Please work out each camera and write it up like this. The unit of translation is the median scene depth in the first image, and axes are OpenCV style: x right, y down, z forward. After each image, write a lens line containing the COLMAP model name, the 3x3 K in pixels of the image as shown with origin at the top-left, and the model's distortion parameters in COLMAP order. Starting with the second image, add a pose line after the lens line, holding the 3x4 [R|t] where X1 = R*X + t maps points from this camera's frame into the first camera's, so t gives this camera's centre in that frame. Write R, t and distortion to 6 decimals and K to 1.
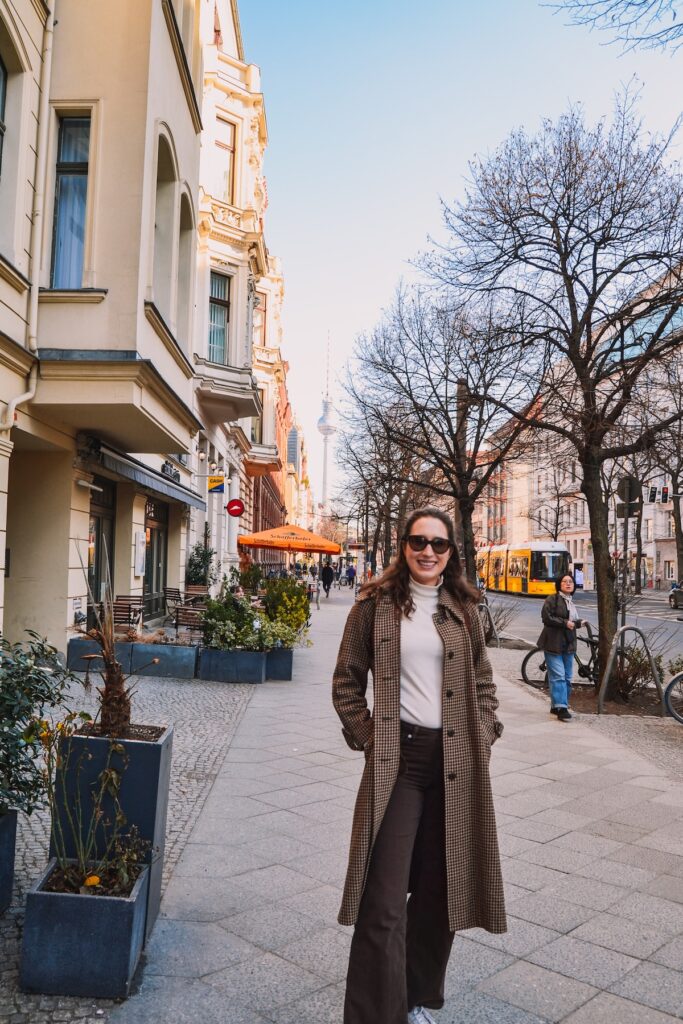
lens RADIAL K [[815.7, 0, 341.5], [0, 815.7, 512.0], [0, 0, 1]] dist [-0.003055, -0.000385]
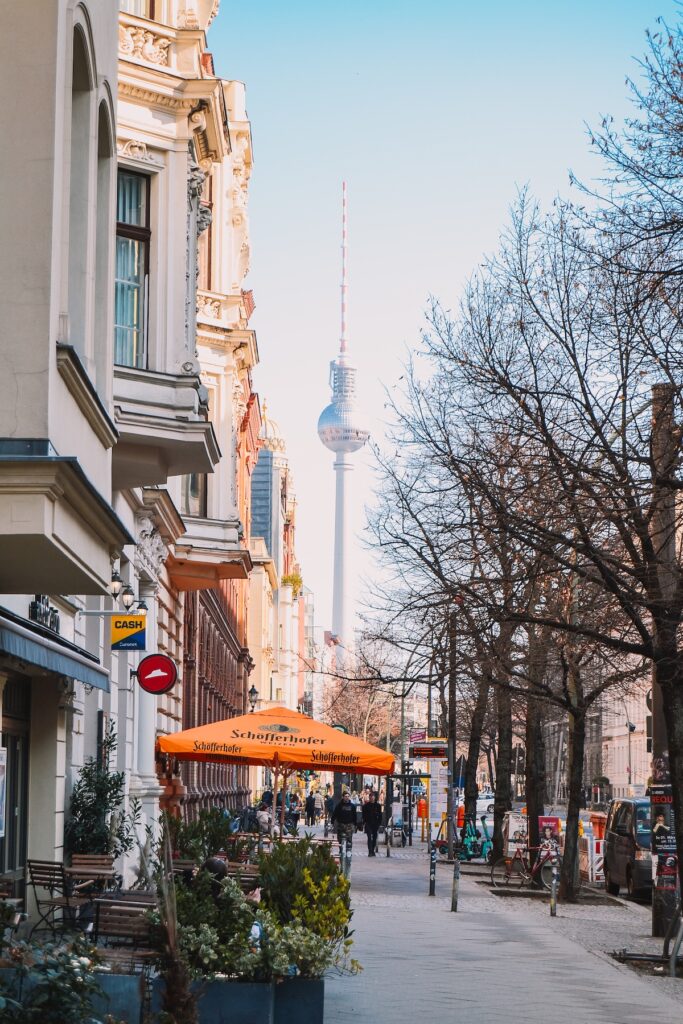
lens RADIAL K [[2443.2, 0, 341.5], [0, 2443.2, 512.0], [0, 0, 1]] dist [0.073221, 0.132633]
pose [[0.999863, -0.013522, -0.009551, -0.018445], [0.013103, 0.999006, -0.042616, -0.039345], [0.010118, 0.042485, 0.999046, -0.361687]]
